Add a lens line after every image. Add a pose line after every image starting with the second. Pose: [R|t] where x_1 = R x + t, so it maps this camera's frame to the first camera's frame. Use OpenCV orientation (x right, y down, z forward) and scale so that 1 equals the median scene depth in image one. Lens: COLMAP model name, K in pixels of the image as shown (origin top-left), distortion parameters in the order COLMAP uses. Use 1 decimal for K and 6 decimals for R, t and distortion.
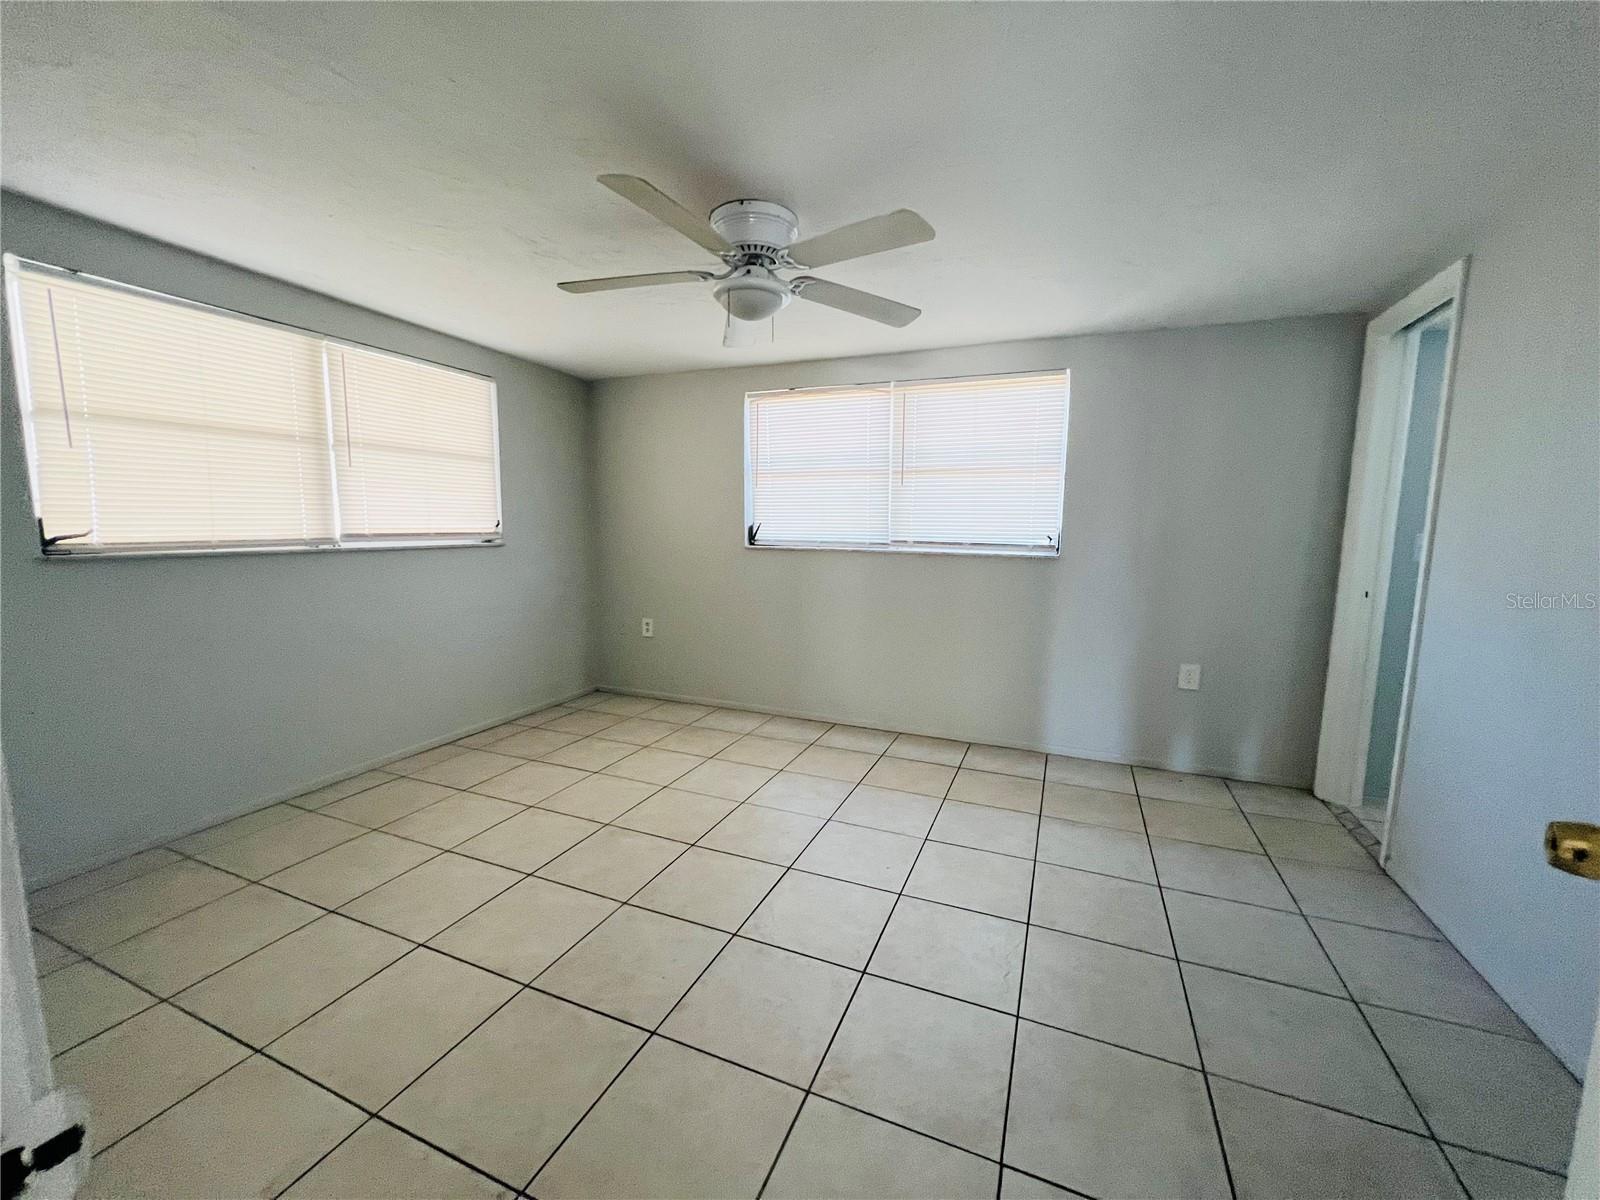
lens RADIAL K [[636.2, 0, 803.6], [0, 636.2, 603.0], [0, 0, 1]] dist [-0.001961, -0.000606]
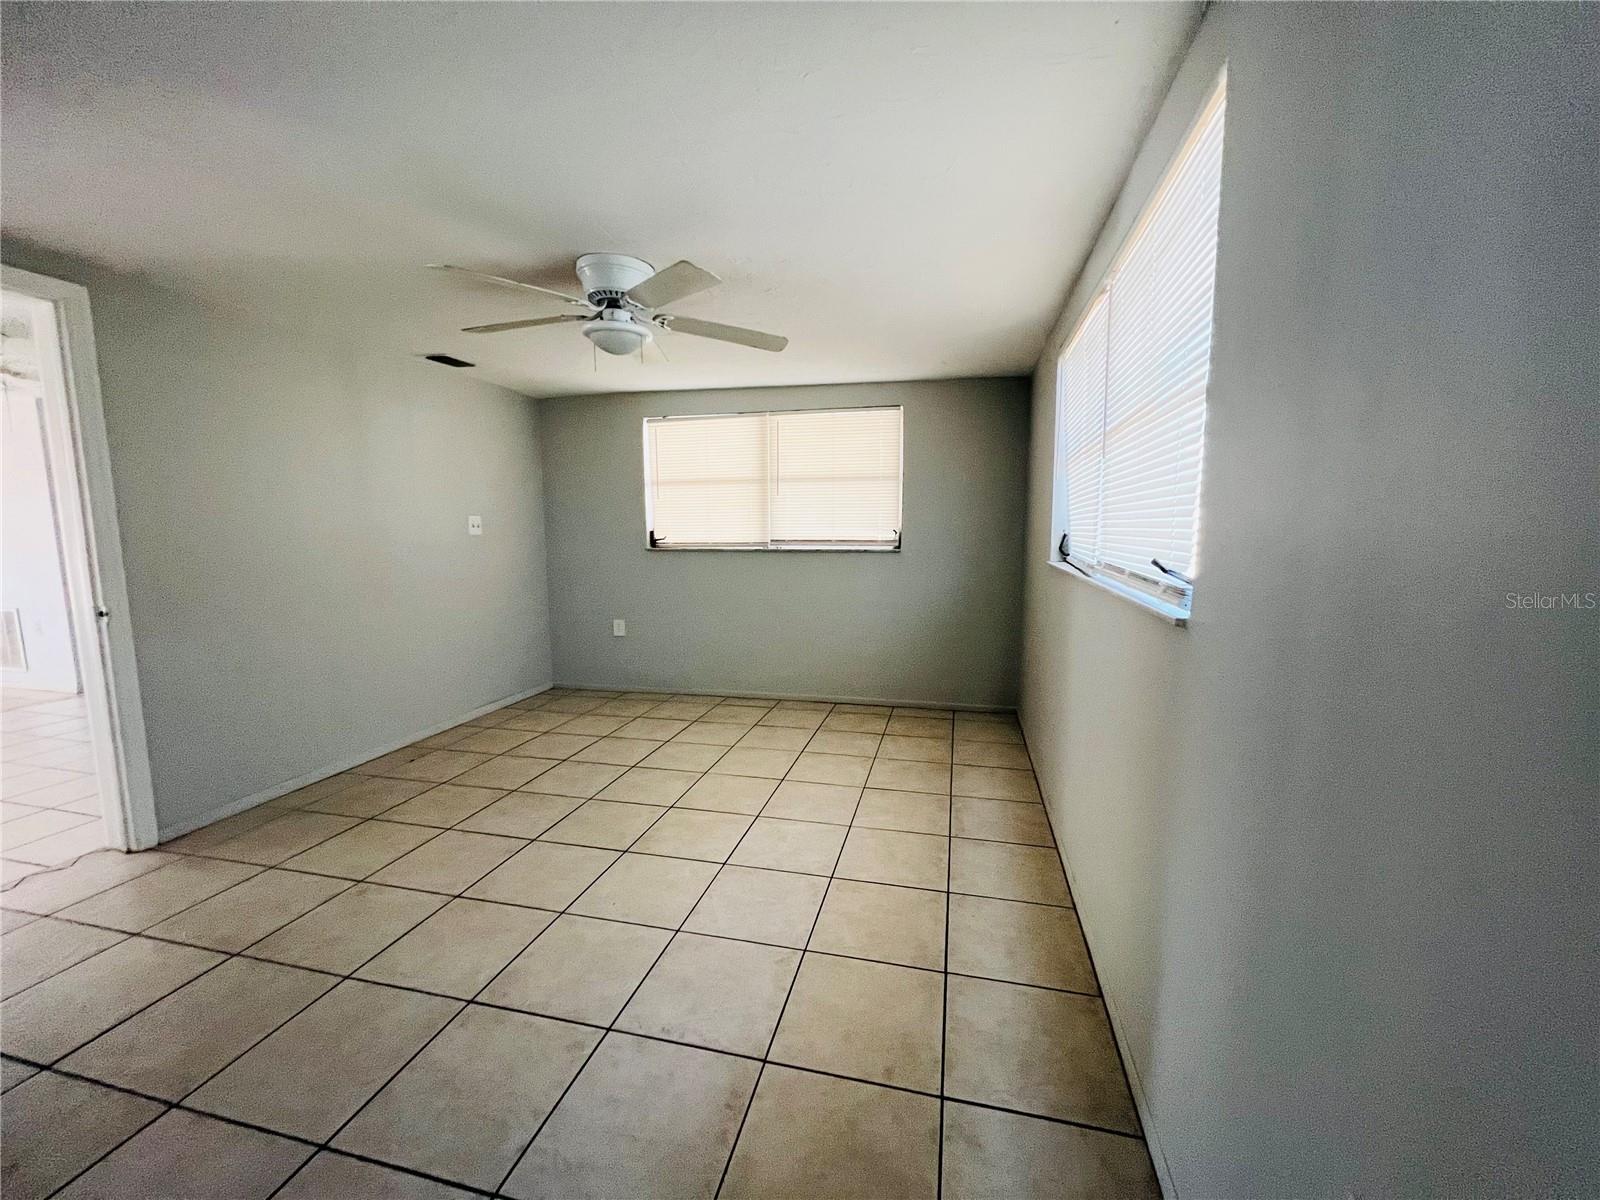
lens RADIAL K [[636.2, 0, 803.6], [0, 636.2, 603.0], [0, 0, 1]] dist [-0.001961, -0.000606]
pose [[0.160665, 0.107755, -0.981109, 0.764083], [-0.116701, 0.989124, 0.089525, -0.099086], [0.980086, 0.100112, 0.171493, 0.787731]]
